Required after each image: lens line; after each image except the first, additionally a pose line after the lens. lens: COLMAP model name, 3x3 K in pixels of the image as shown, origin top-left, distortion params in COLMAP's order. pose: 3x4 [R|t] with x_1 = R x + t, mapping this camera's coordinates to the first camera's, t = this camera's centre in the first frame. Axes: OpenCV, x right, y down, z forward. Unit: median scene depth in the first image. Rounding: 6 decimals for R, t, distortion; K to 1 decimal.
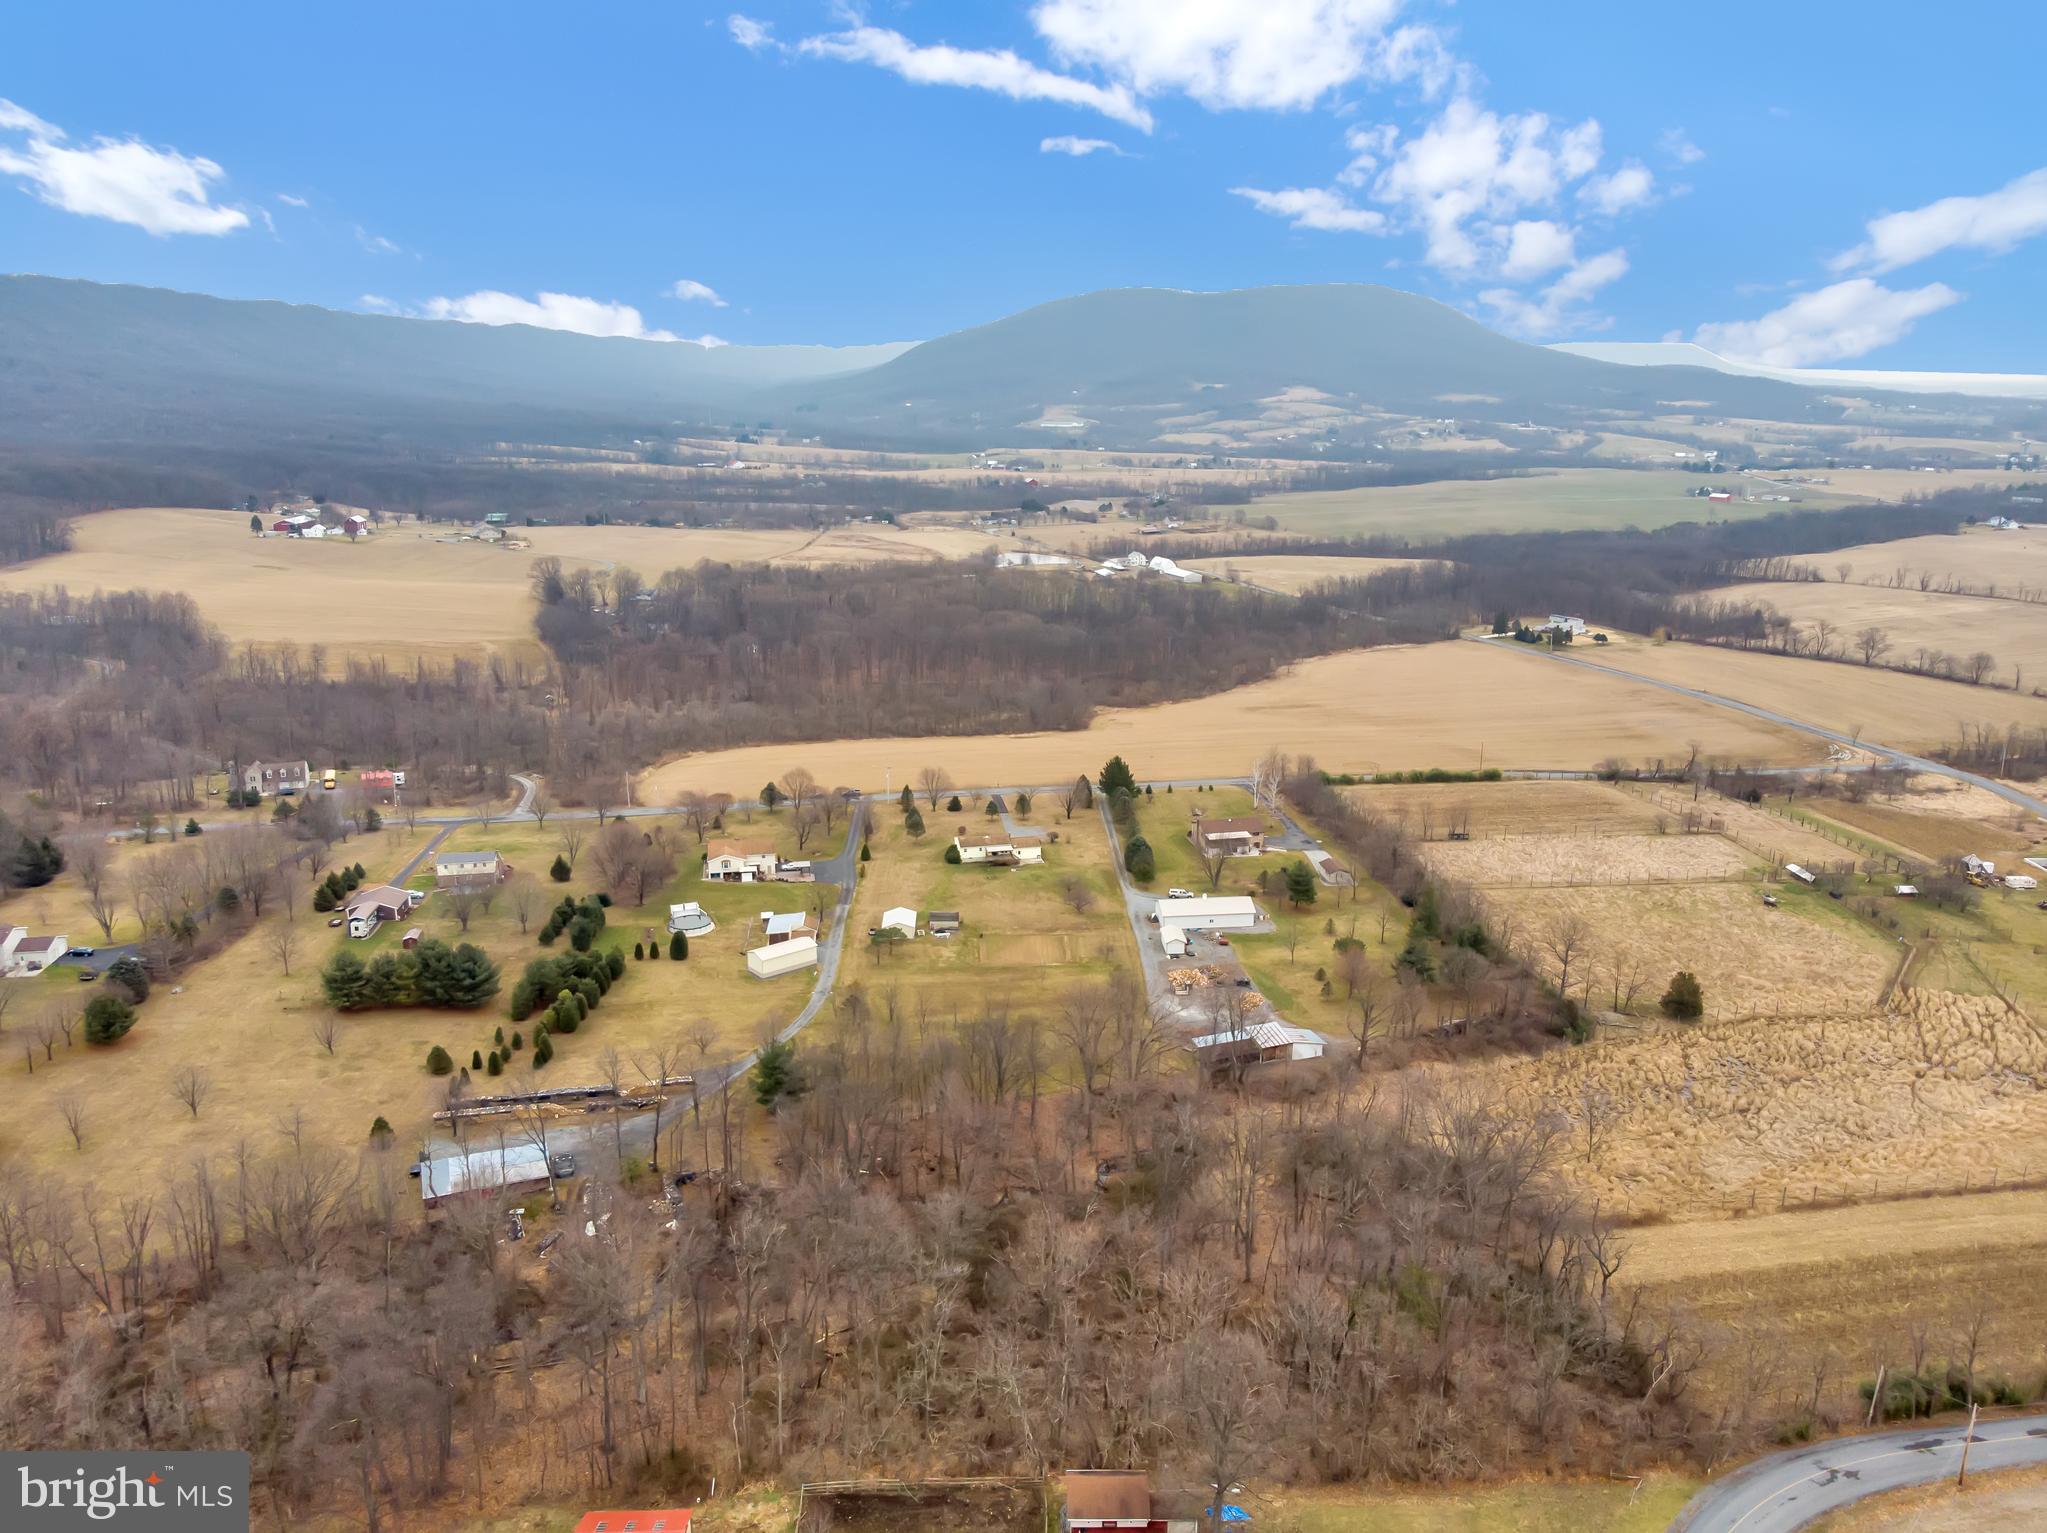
lens RADIAL K [[1505.4, 0, 1023.5], [0, 1505.4, 766.5], [0, 0, 1]] dist [0.003369, -0.004982]
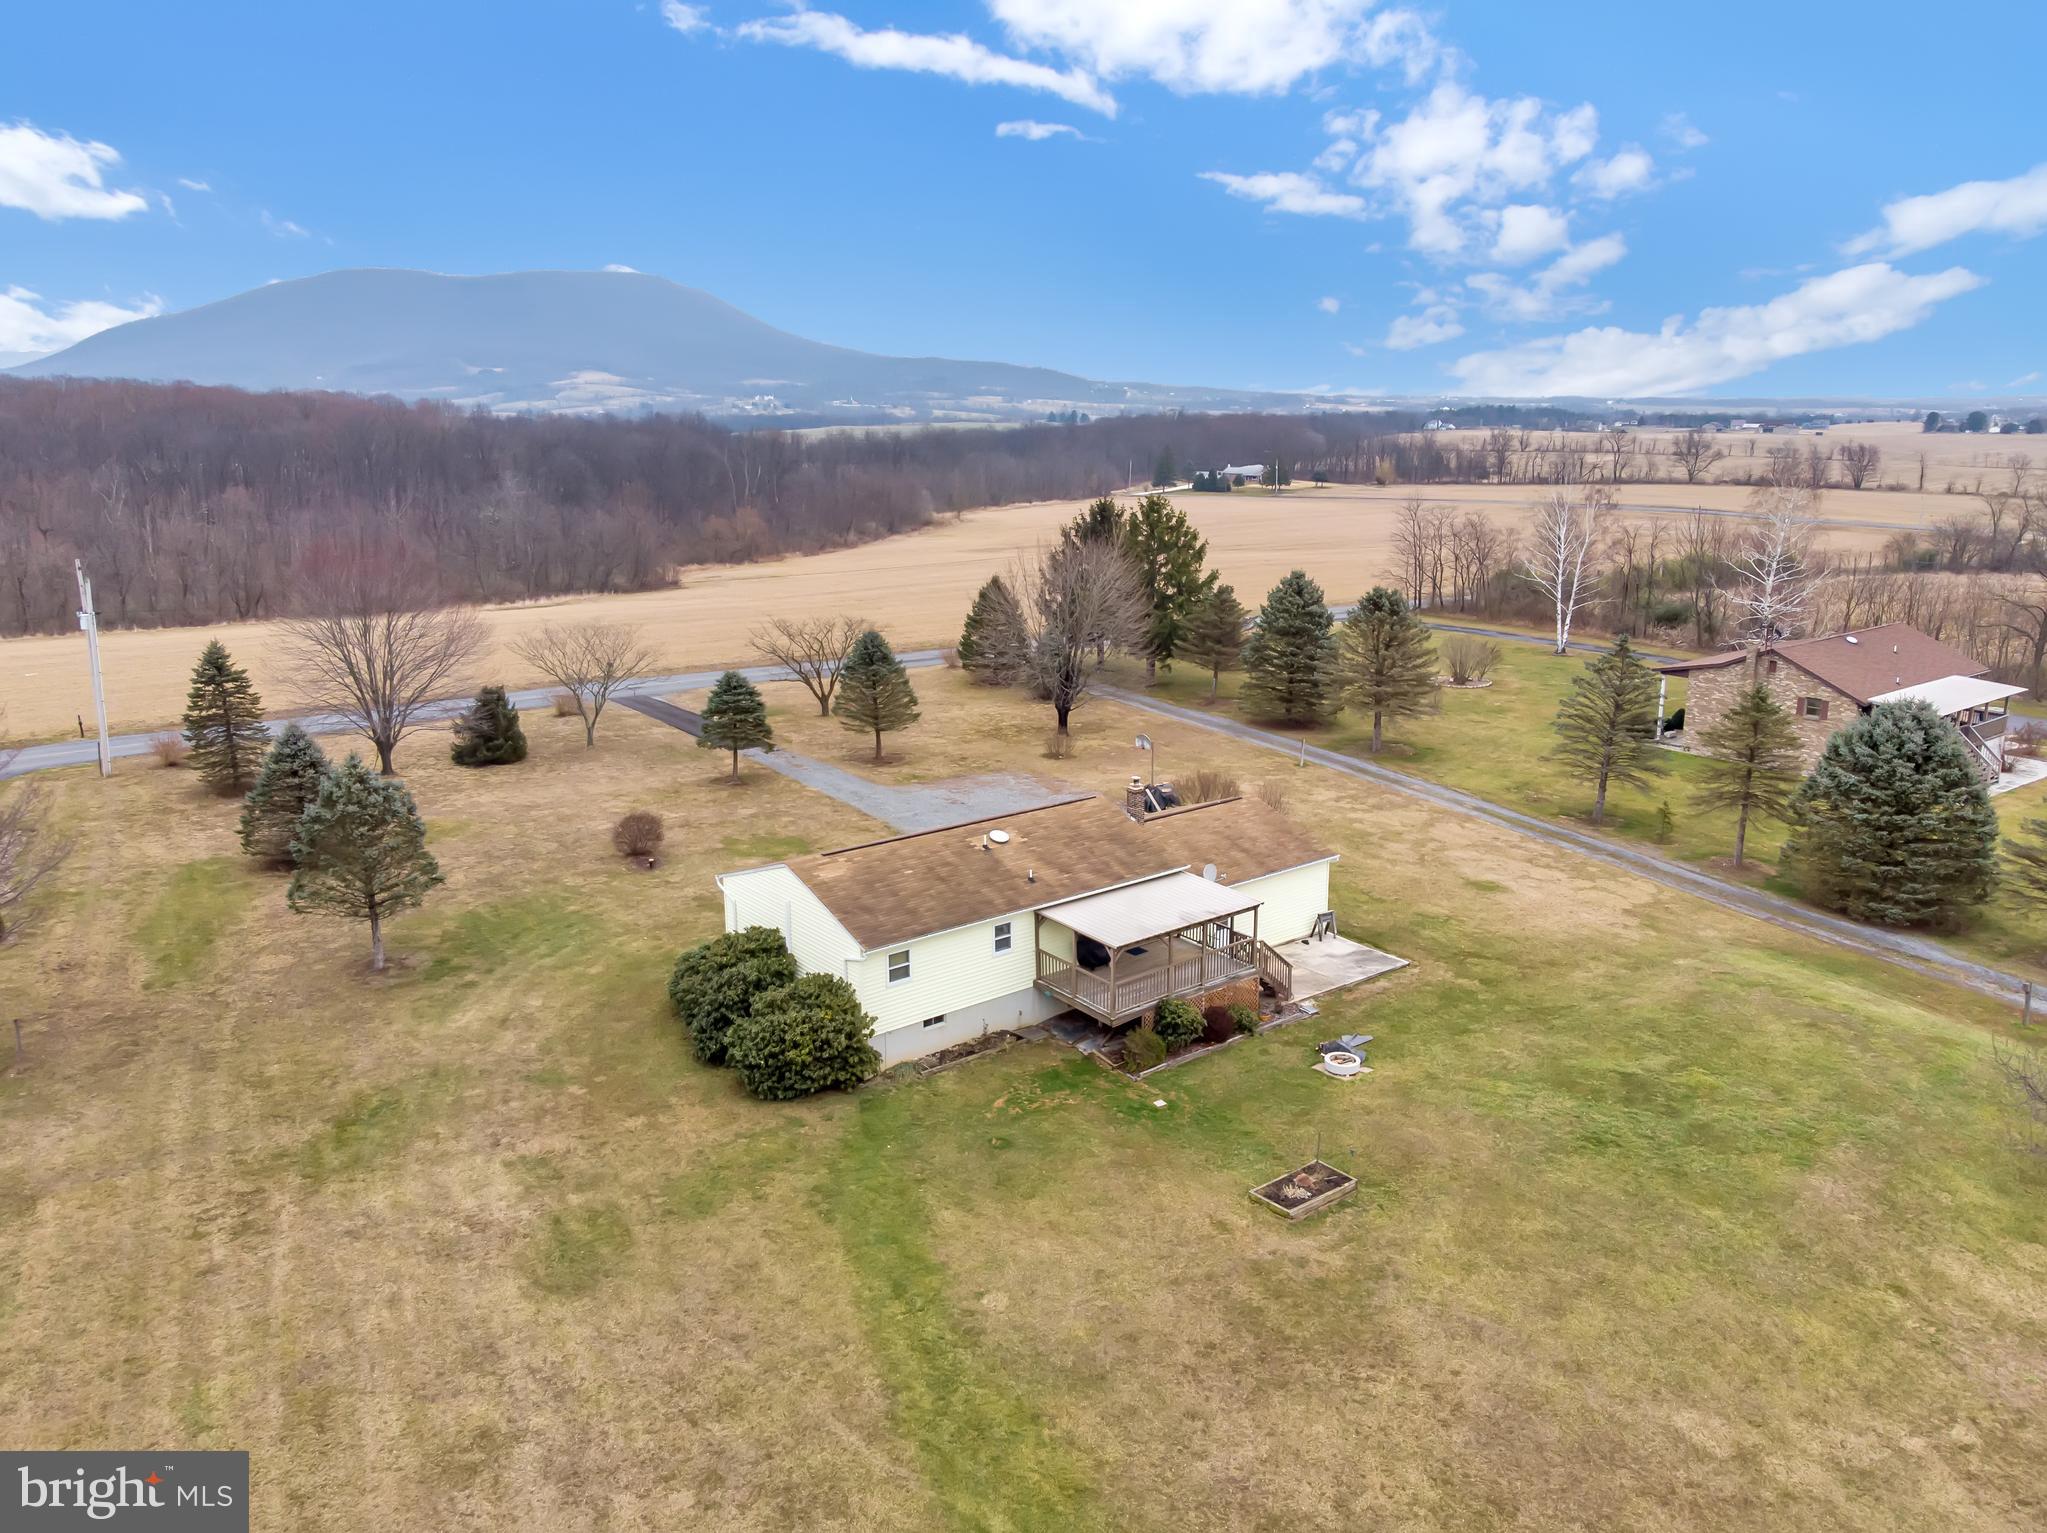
lens RADIAL K [[1516.5, 0, 1034.7], [0, 1516.5, 761.9], [0, 0, 1]] dist [-0.001257, -0.008433]
pose [[0.890109, -0.105216, 0.443437, -0.074405], [0.113259, 0.993530, 0.008394, 0.036266], [-0.441451, 0.042752, 0.896266, 0.811179]]
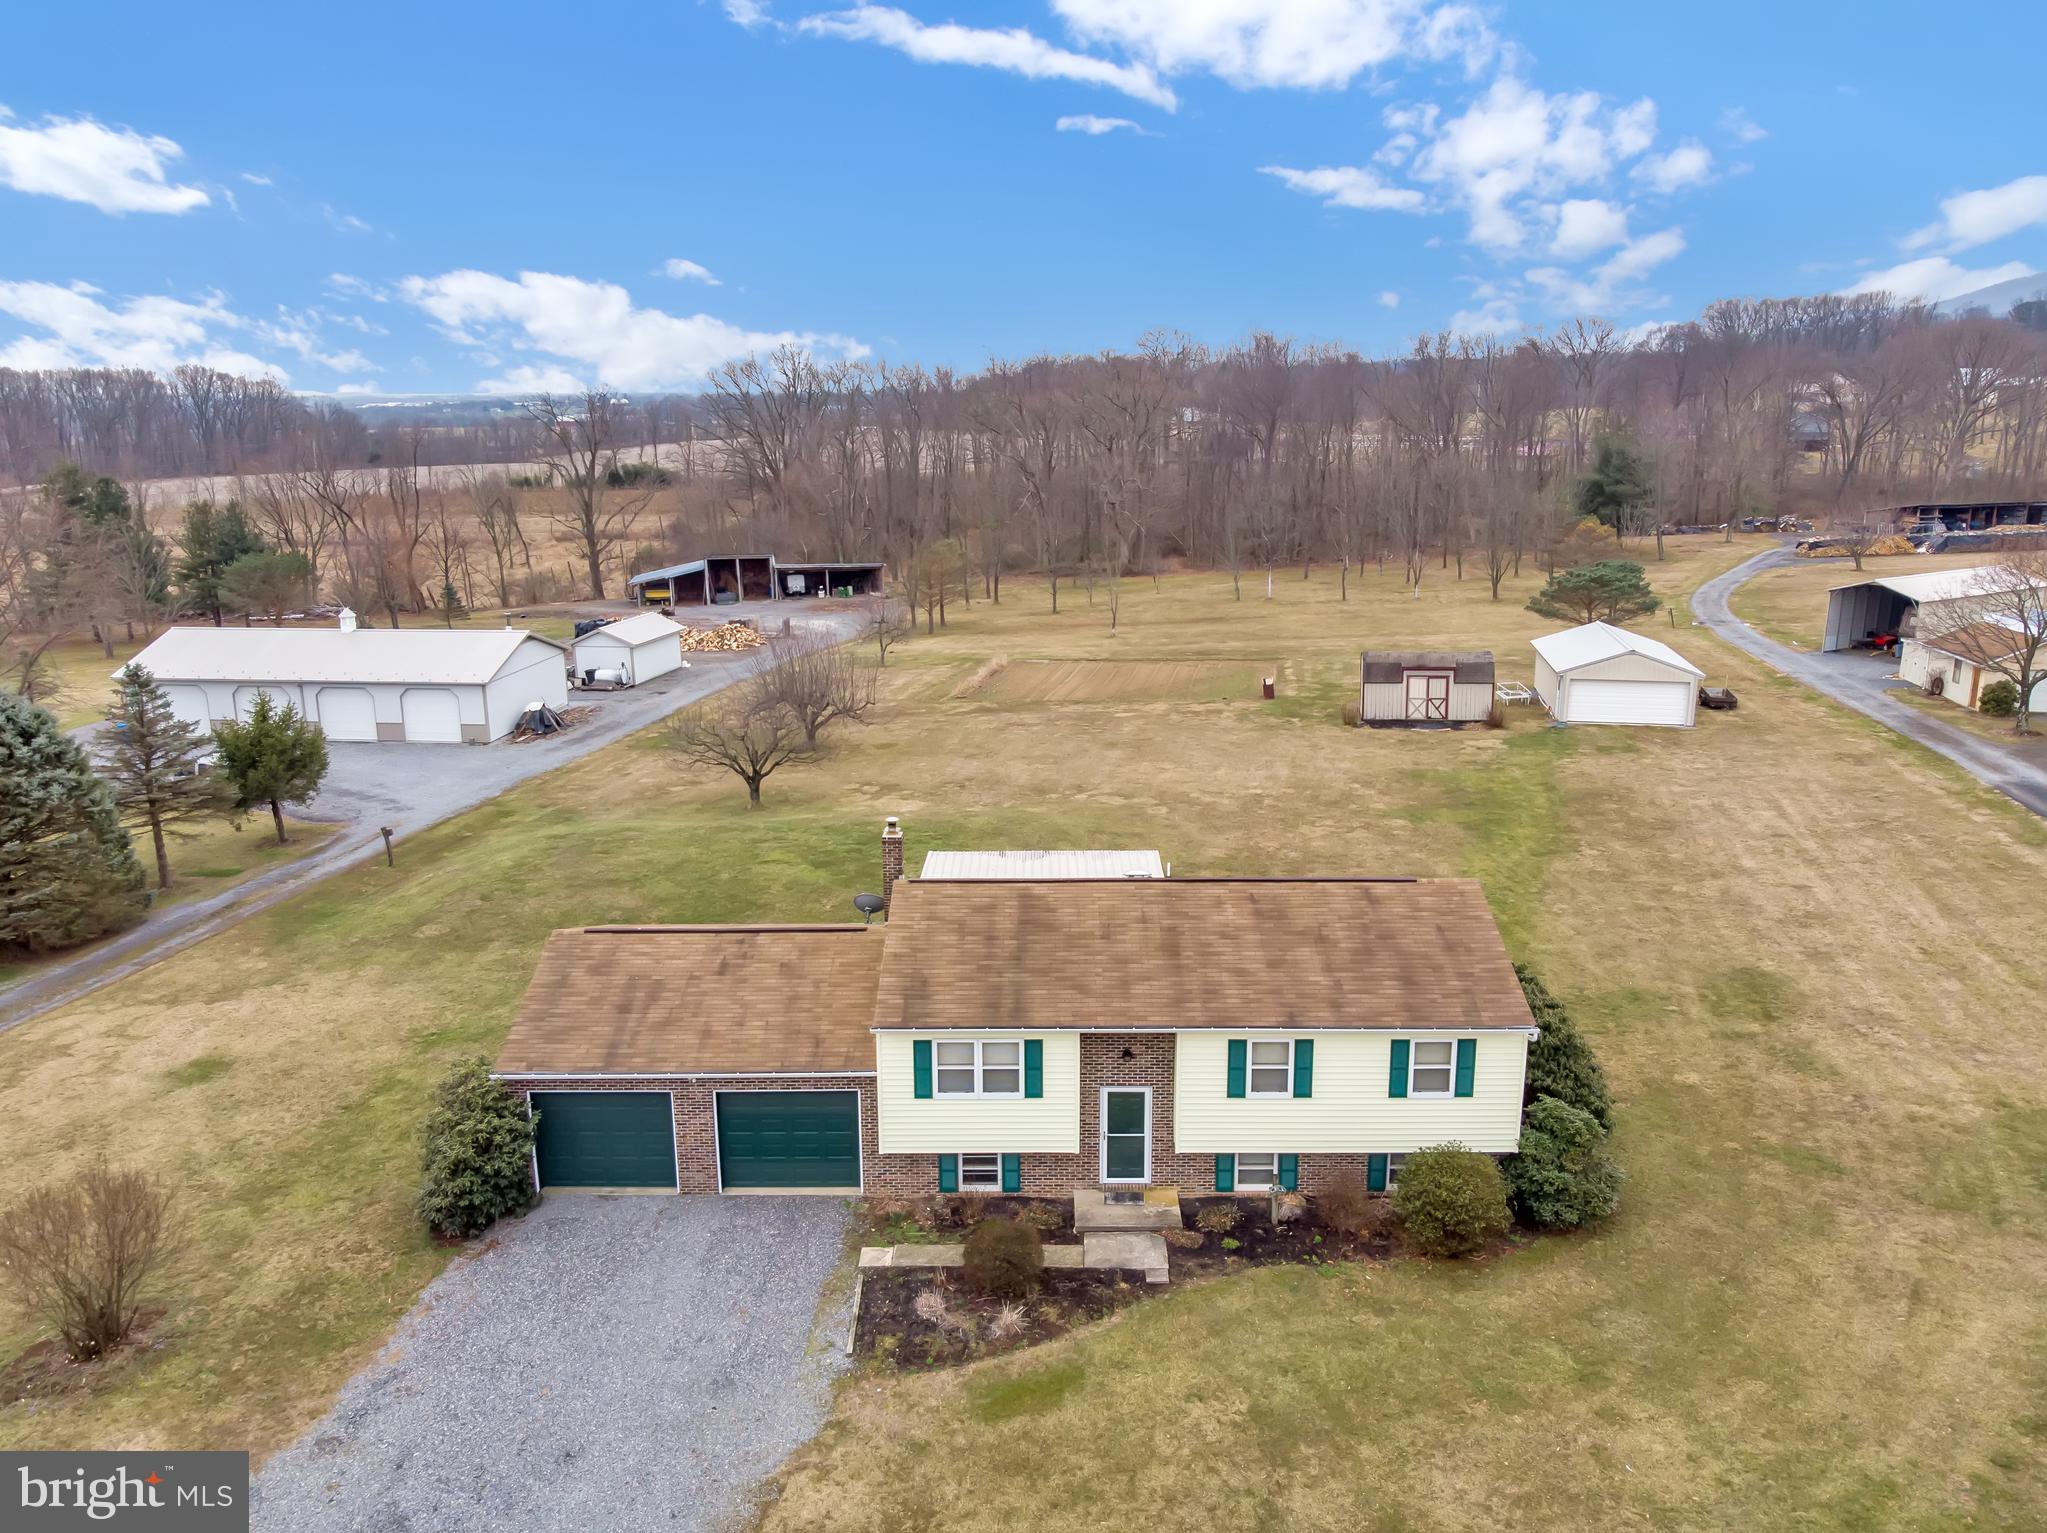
lens RADIAL K [[1516.5, 0, 1034.7], [0, 1516.5, 761.9], [0, 0, 1]] dist [-0.001257, -0.008433]
pose [[-0.978644, -0.039694, 0.201694, -0.034206], [0.060945, 0.881039, 0.469101, -0.003150], [-0.196321, 0.471375, -0.859805, 0.995164]]
